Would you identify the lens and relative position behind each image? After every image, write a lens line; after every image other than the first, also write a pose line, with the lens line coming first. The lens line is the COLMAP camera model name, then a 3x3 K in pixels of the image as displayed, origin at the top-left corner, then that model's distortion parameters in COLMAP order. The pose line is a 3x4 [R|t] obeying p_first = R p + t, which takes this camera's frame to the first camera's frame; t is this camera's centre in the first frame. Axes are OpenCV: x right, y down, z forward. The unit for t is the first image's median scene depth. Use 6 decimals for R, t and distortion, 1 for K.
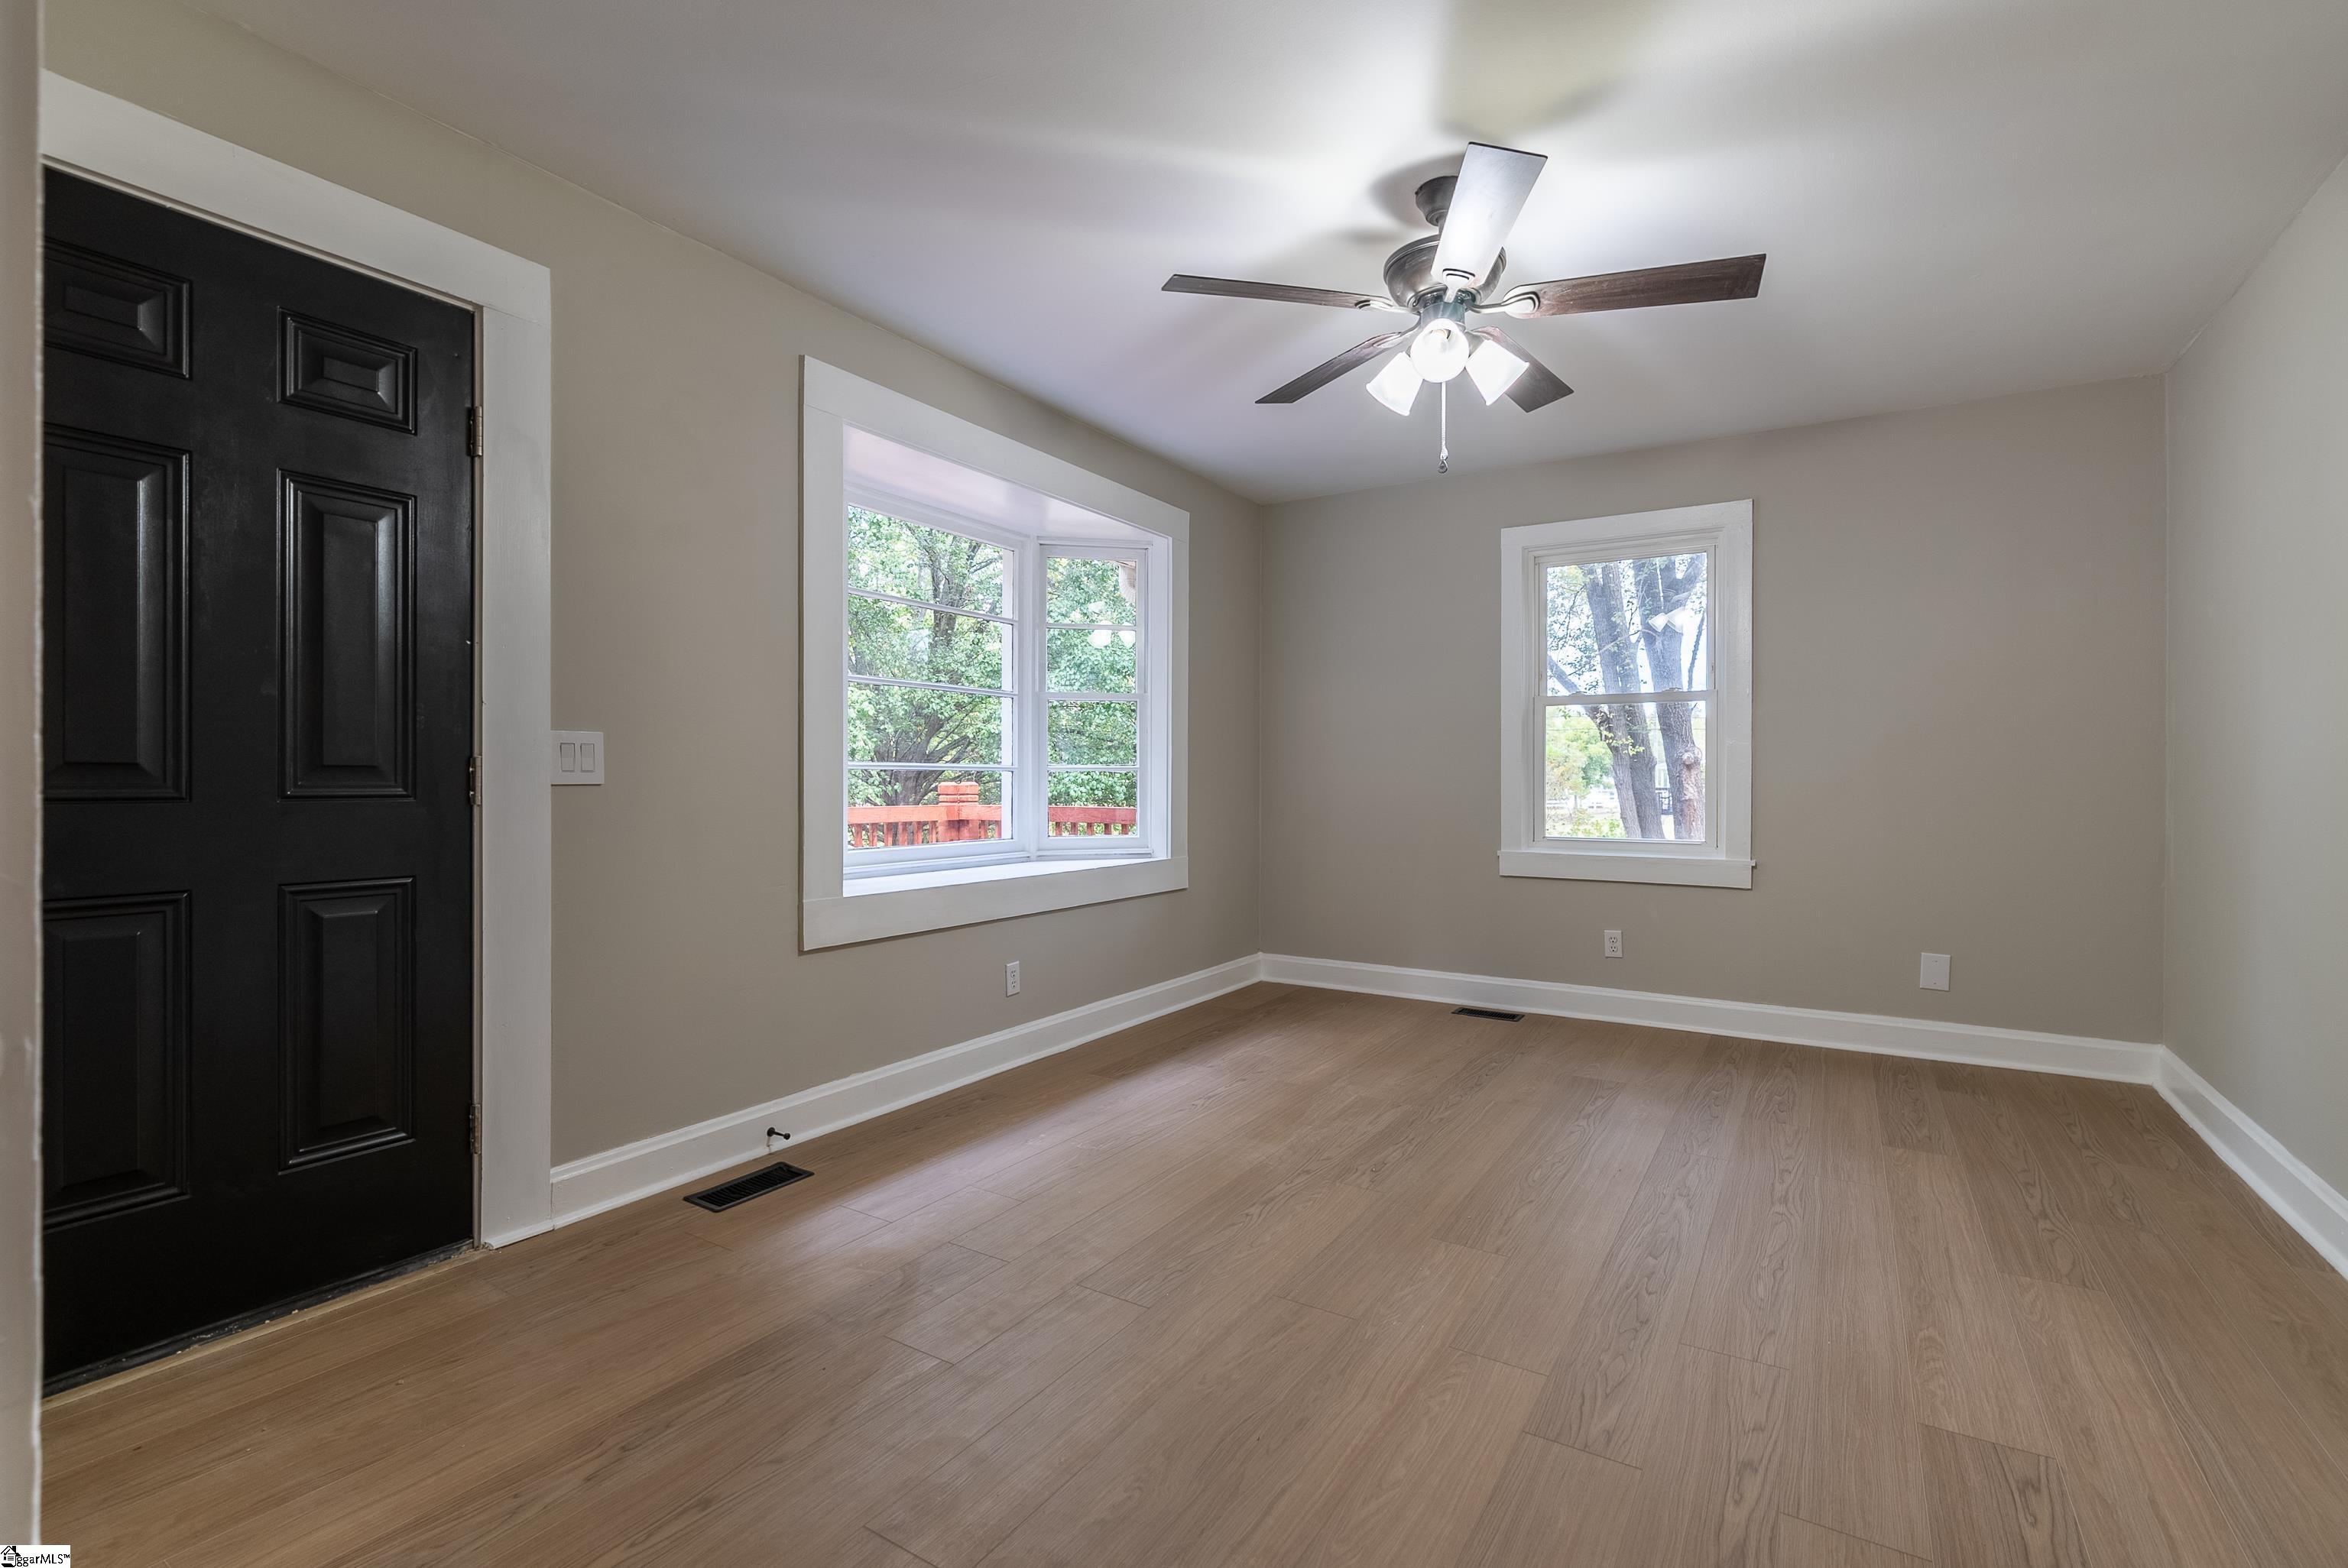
lens RADIAL K [[1056.6, 0, 1180.5], [0, 1056.6, 779.7], [0, 0, 1]] dist [-0.010378, 0.003477]
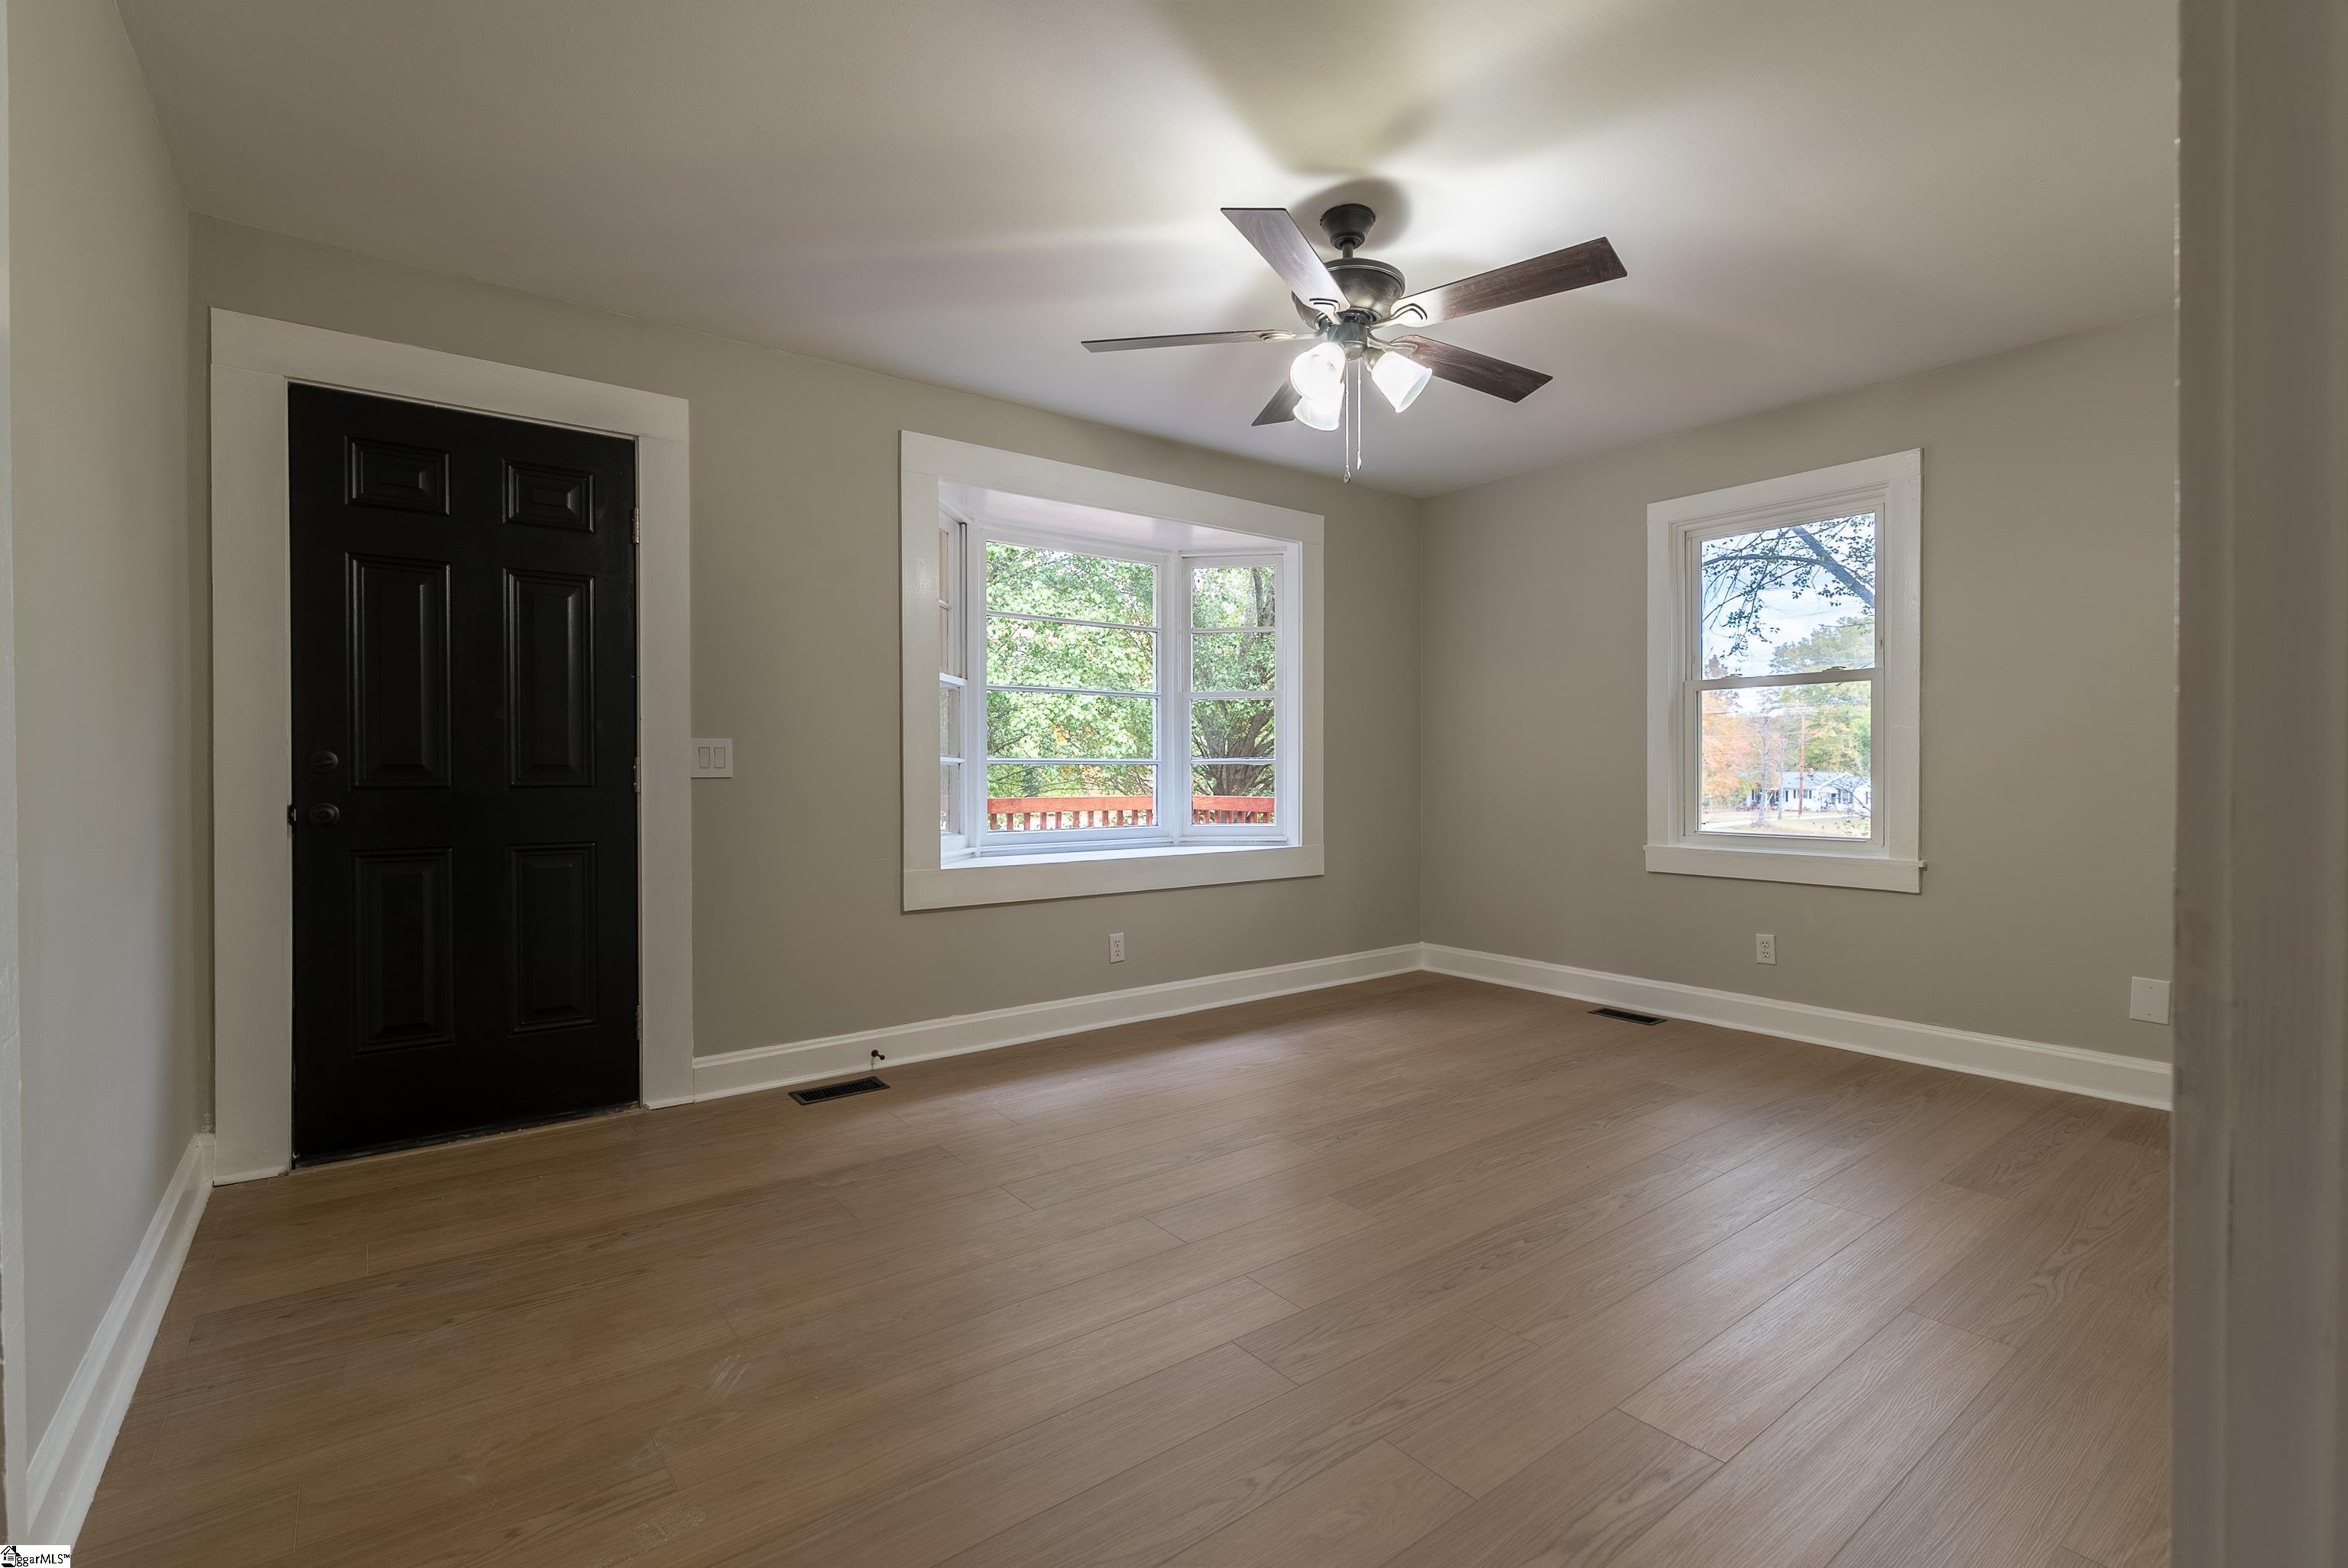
lens RADIAL K [[1056.6, 0, 1180.4], [0, 1056.6, 781.2], [0, 0, 1]] dist [-0.010378, 0.003477]
pose [[0.937129, -0.001176, -0.348981, 0.395083], [0.004368, 0.999956, 0.008359, 0.000189], [0.348956, -0.009358, 0.937093, -0.051561]]
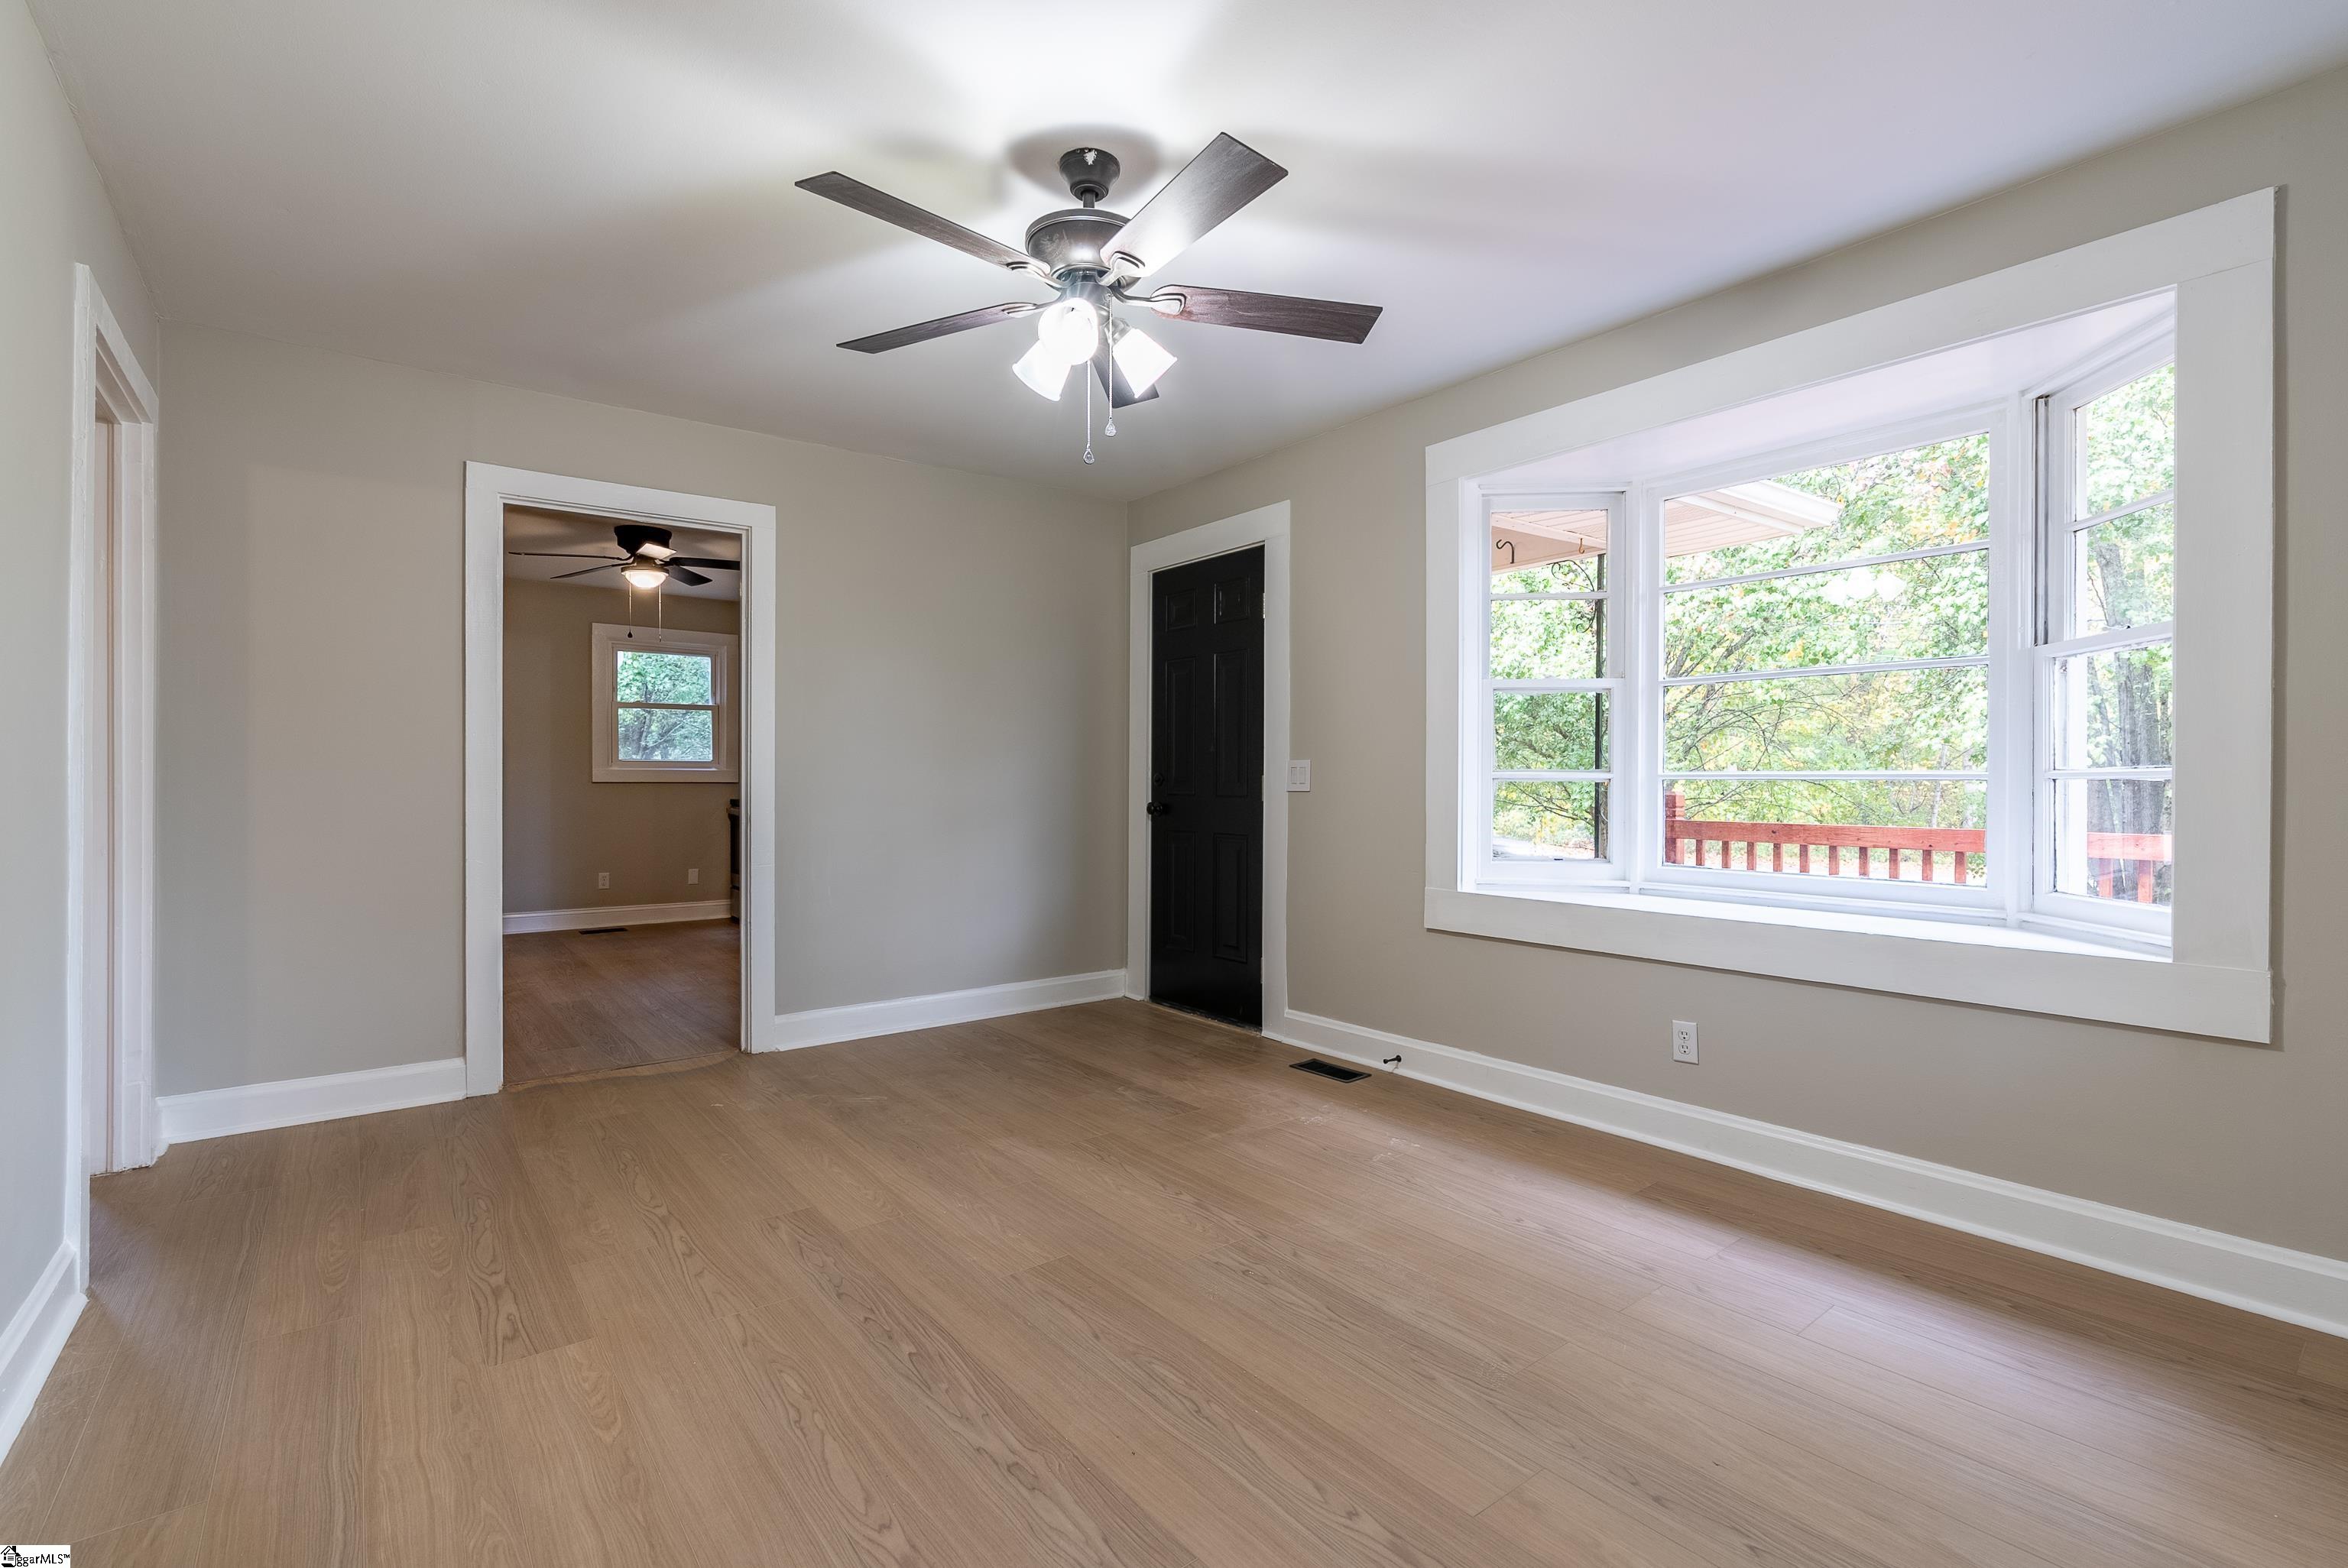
lens RADIAL K [[1056.6, 0, 1175.0], [0, 1056.6, 783.6], [0, 0, 1]] dist [-0.010378, 0.003477]
pose [[-0.345655, -0.002960, -0.938357, 0.941915], [-0.005241, 0.999986, -0.001224, -0.004456], [0.938347, 0.004495, -0.345666, 1.195323]]
